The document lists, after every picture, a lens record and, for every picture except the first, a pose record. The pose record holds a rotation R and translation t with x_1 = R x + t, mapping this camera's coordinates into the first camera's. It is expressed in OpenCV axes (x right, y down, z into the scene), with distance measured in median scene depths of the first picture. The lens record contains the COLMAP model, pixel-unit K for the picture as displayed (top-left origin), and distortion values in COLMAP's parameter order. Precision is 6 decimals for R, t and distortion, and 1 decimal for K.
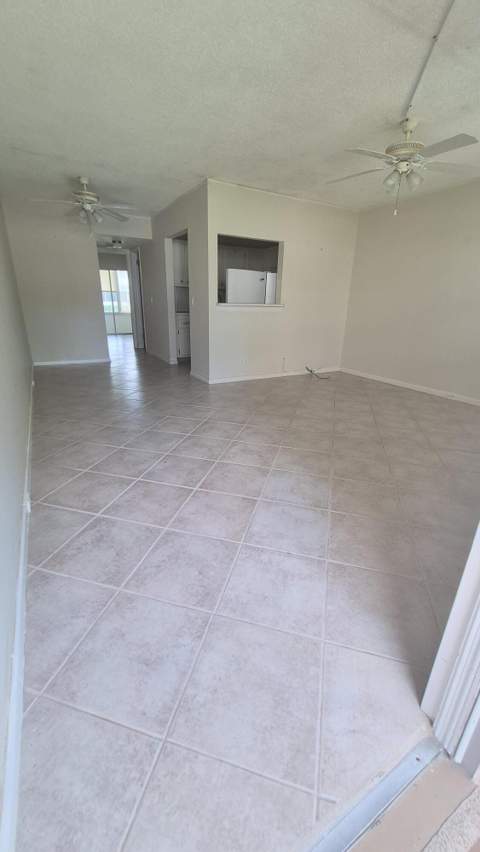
lens RADIAL K [[337.7, 0, 235.1], [0, 337.7, 431.5], [0, 0, 1]] dist [0.000395, -0.000002]
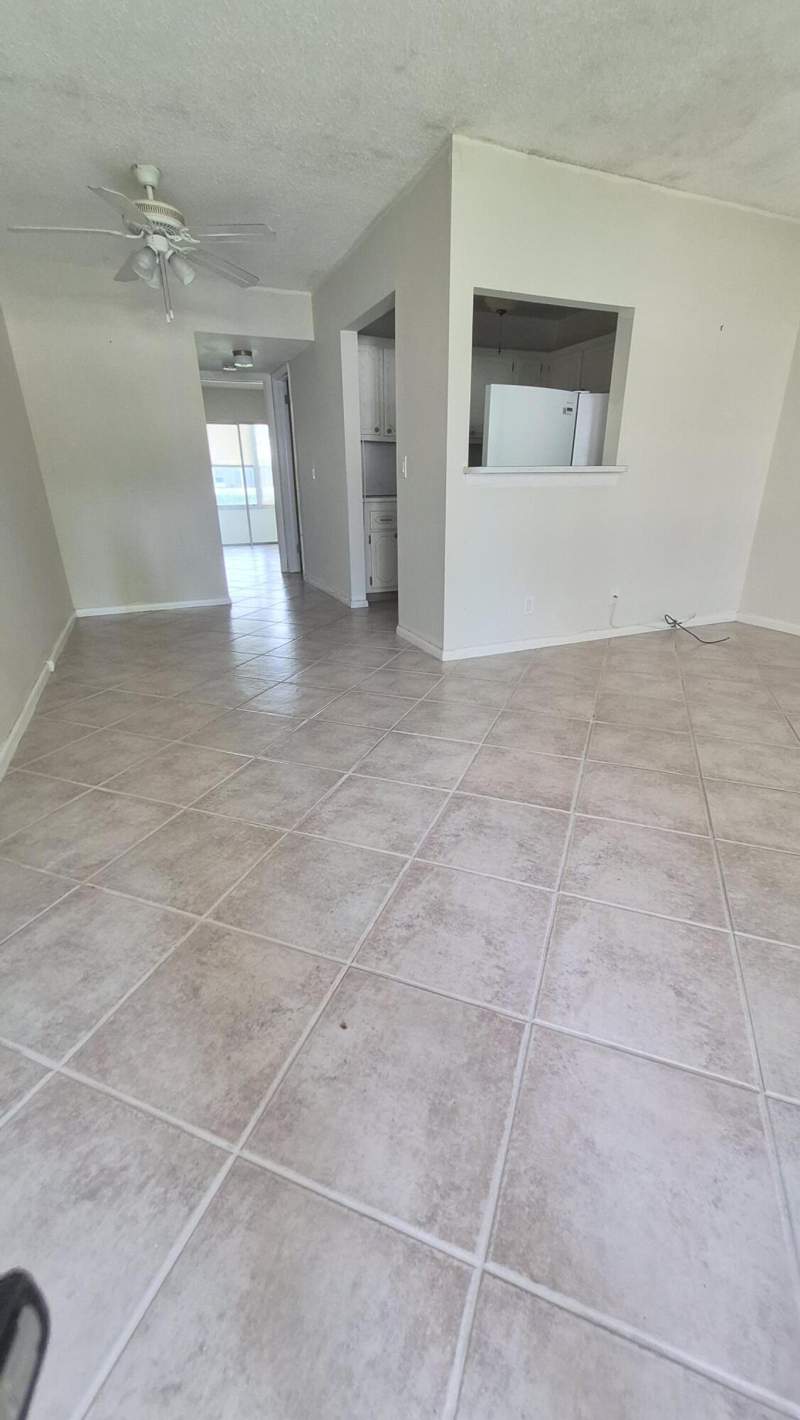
lens RADIAL K [[554.8, 0, 400.0], [0, 554.8, 710.0], [0, 0, 1]] dist [-0.001612, -0.000085]
pose [[0.995233, 0.005696, -0.097363, -0.058319], [-0.003668, 0.999773, 0.021004, -0.087742], [0.097460, -0.020547, 0.995027, 0.277234]]
